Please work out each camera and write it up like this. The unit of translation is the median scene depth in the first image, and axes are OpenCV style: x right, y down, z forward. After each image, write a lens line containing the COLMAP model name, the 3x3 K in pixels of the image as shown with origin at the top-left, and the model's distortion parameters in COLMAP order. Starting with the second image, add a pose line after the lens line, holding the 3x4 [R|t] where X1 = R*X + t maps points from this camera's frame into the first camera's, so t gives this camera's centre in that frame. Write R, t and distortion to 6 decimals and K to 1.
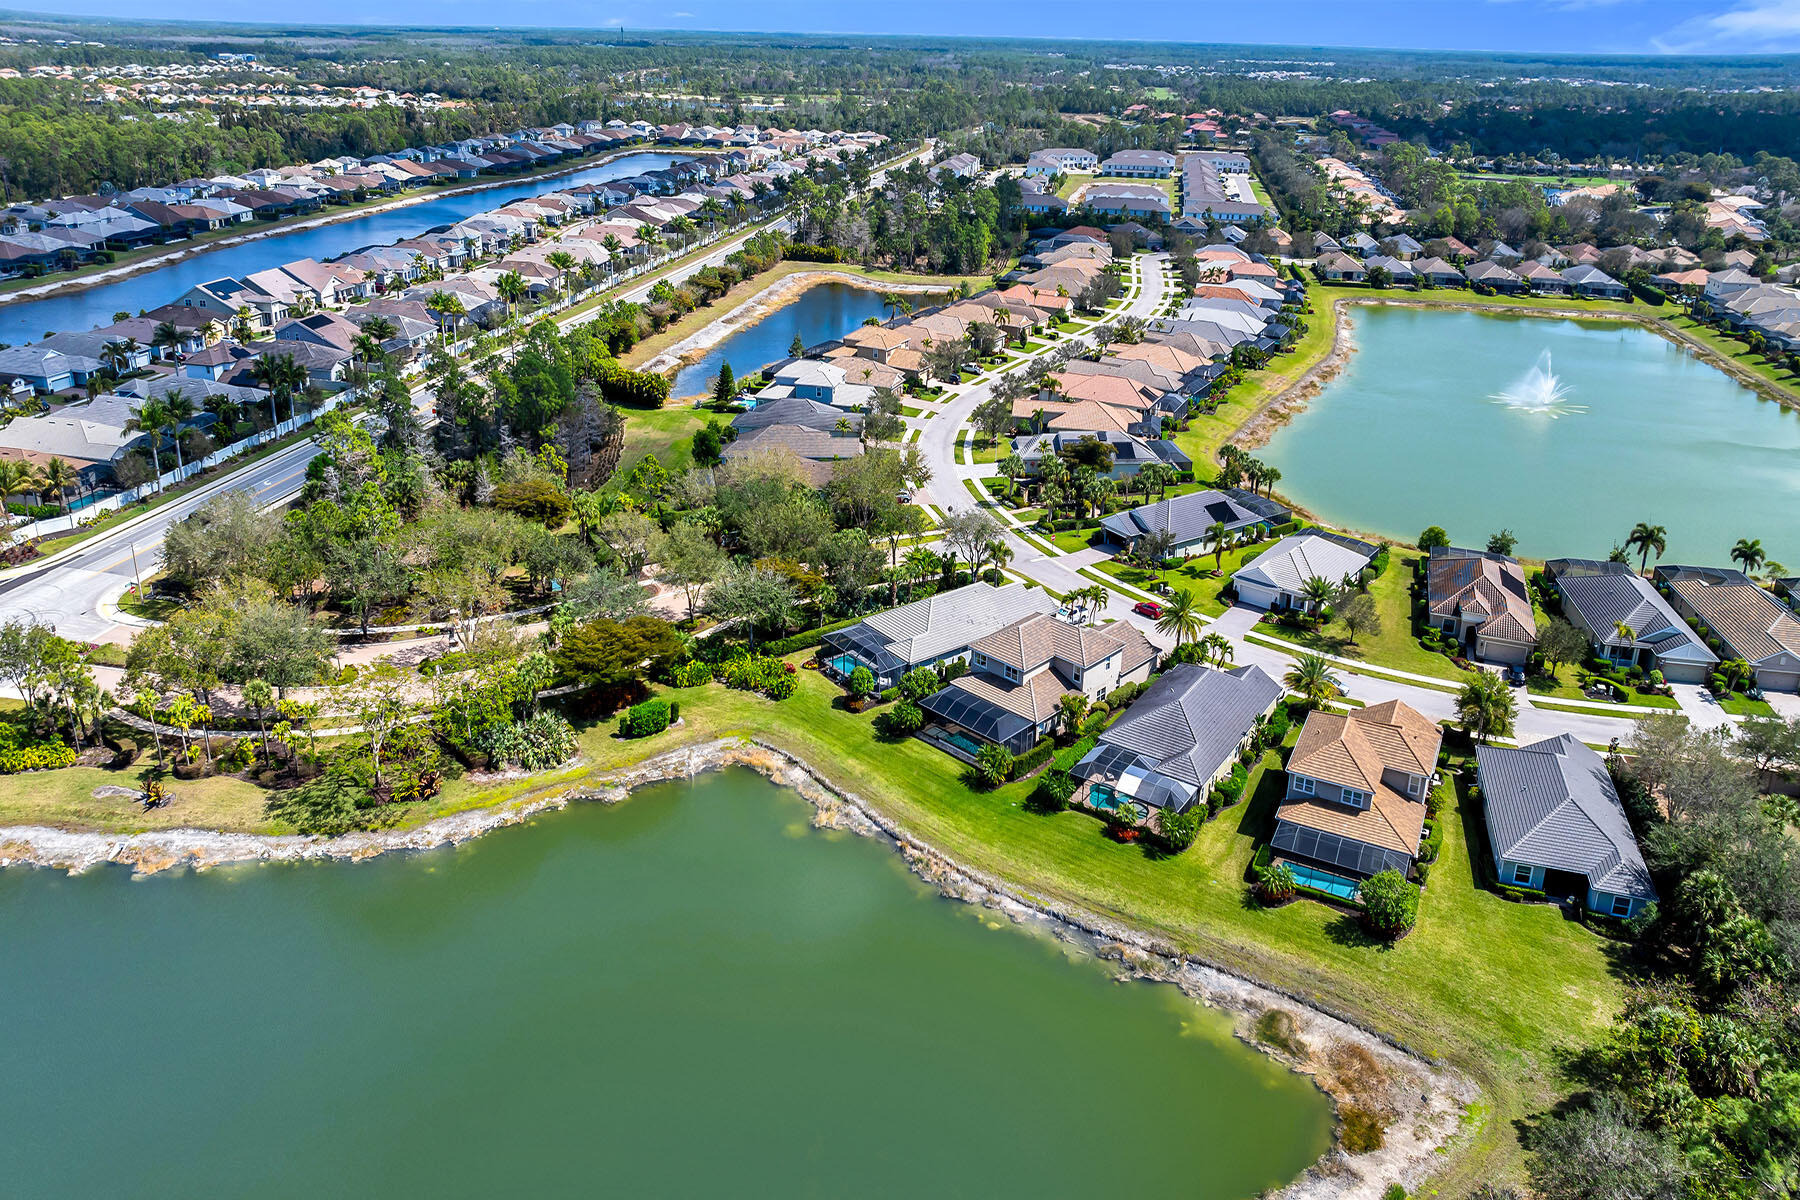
lens RADIAL K [[1216.6, 0, 900.0], [0, 1216.6, 600.0], [0, 0, 1]] dist [0.000700, 0.001929]
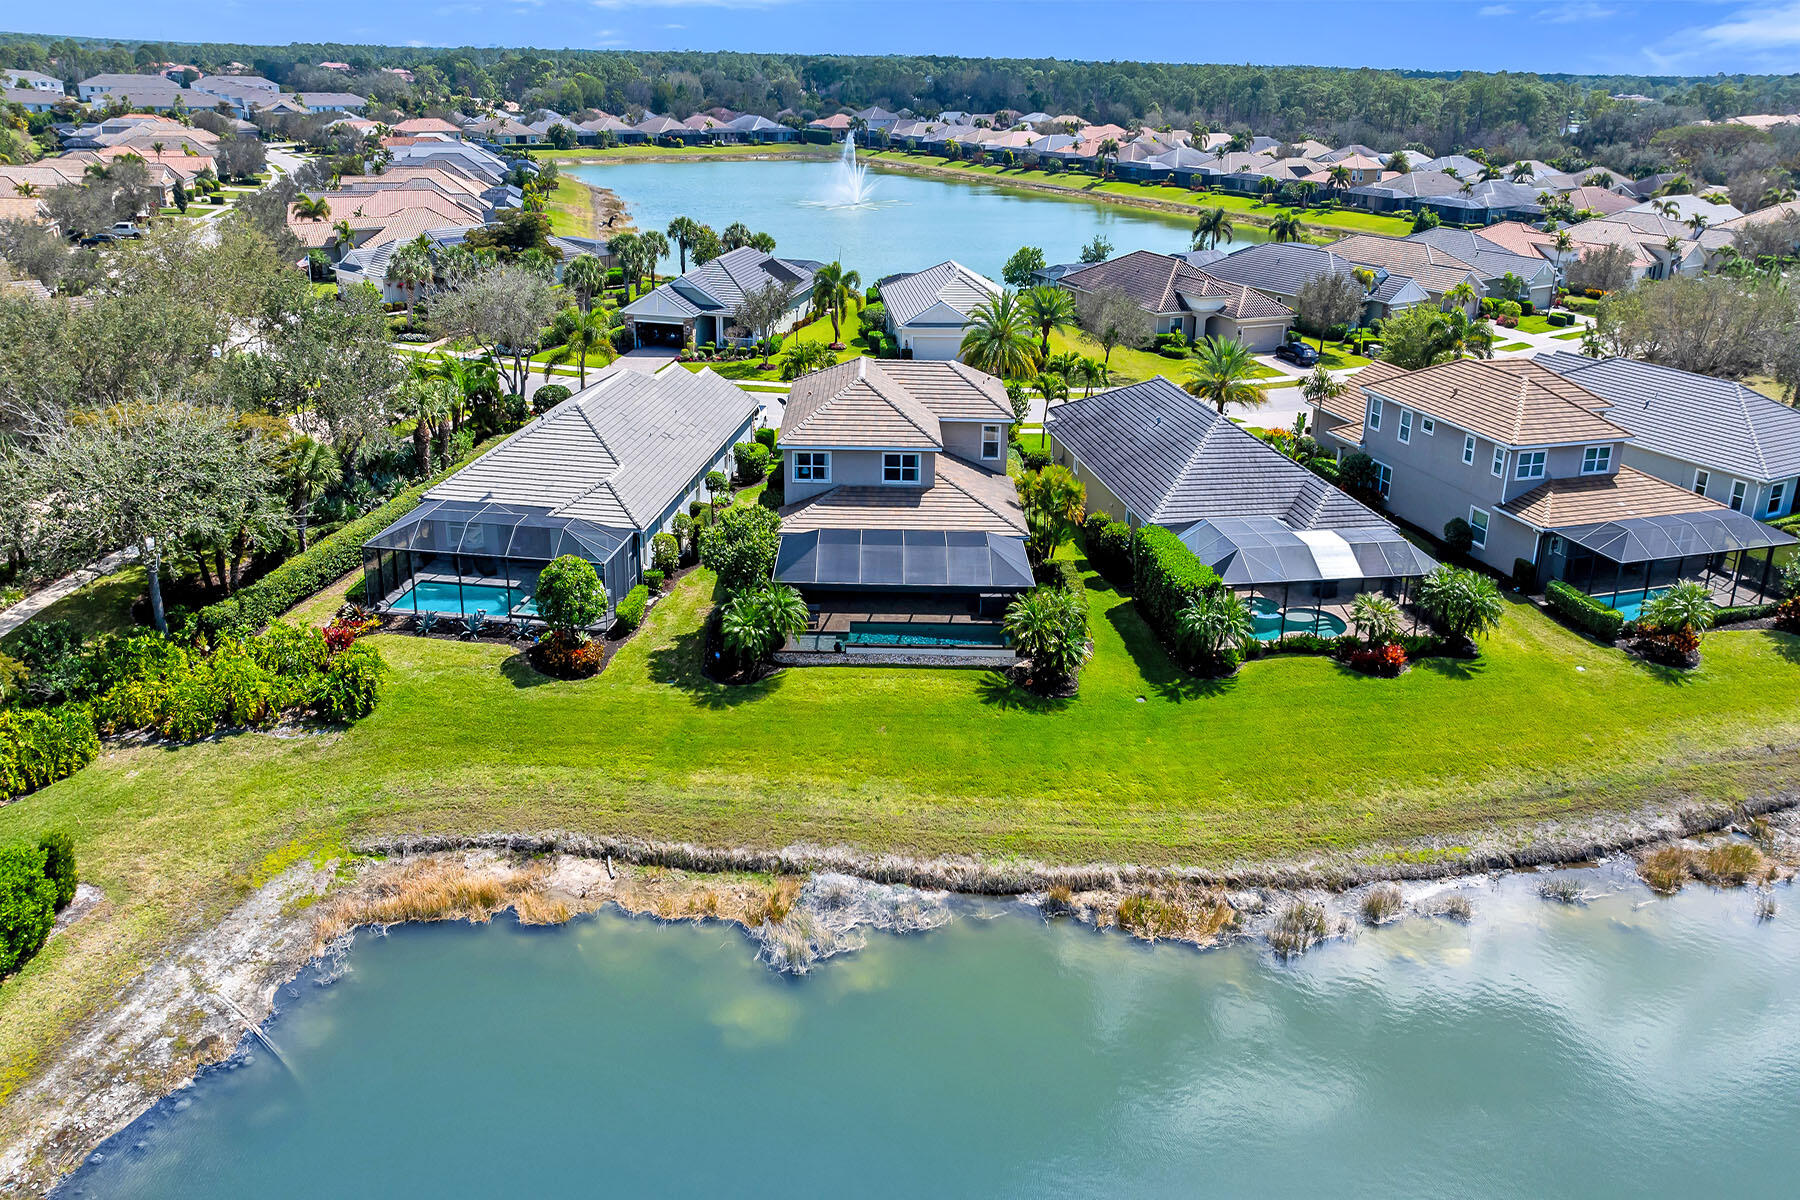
lens RADIAL K [[1216.6, 0, 900.0], [0, 1216.6, 600.0], [0, 0, 1]] dist [0.000700, 0.001929]
pose [[0.717614, -0.288074, 0.634069, -0.209227], [0.285830, 0.952055, 0.109051, 0.058117], [-0.635083, 0.102980, 0.765548, 0.663018]]
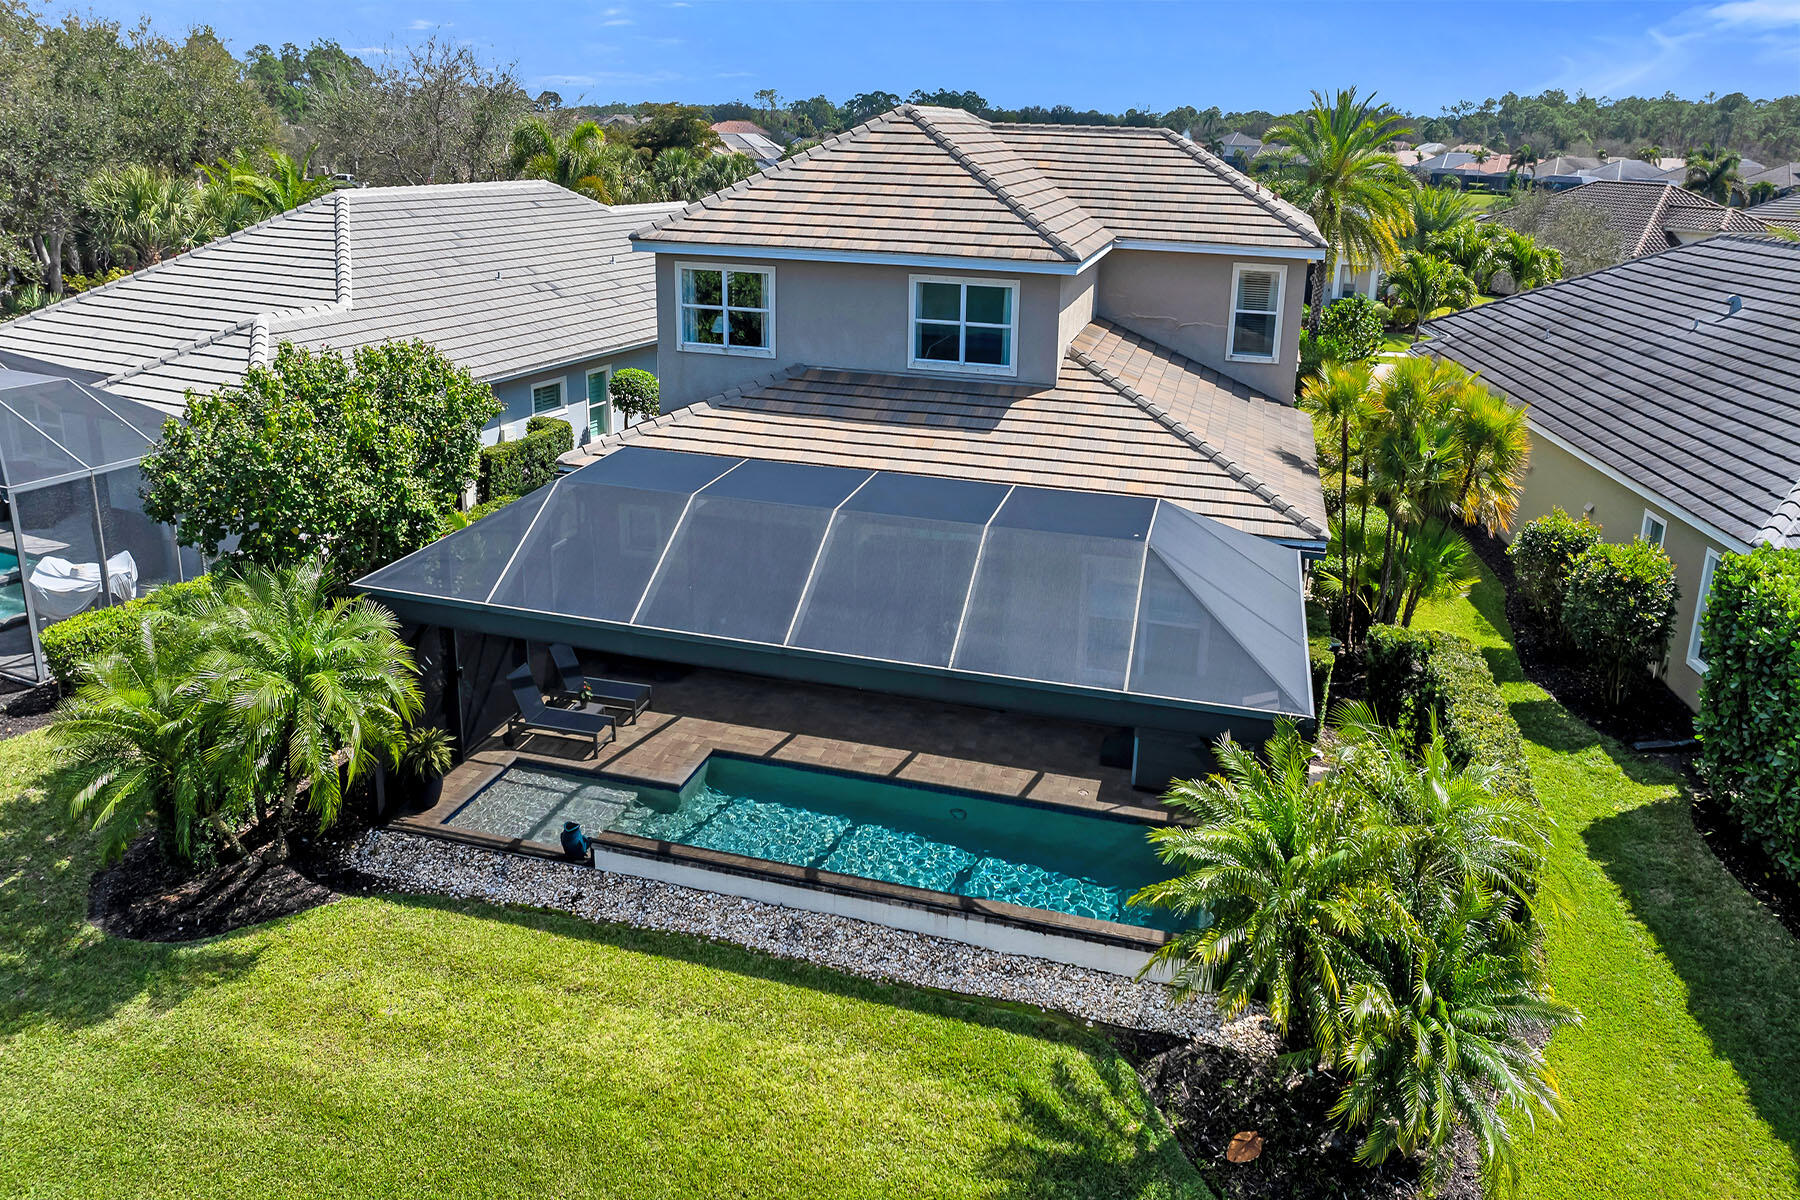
lens RADIAL K [[1224.8, 0, 905.6], [0, 1224.8, 516.7], [0, 0, 1]] dist [-0.011984, -0.000450]
pose [[0.887016, -0.136119, 0.441218, 0.011420], [0.190094, 0.978477, -0.080295, 0.096863], [-0.420792, 0.155096, 0.893800, 0.867946]]
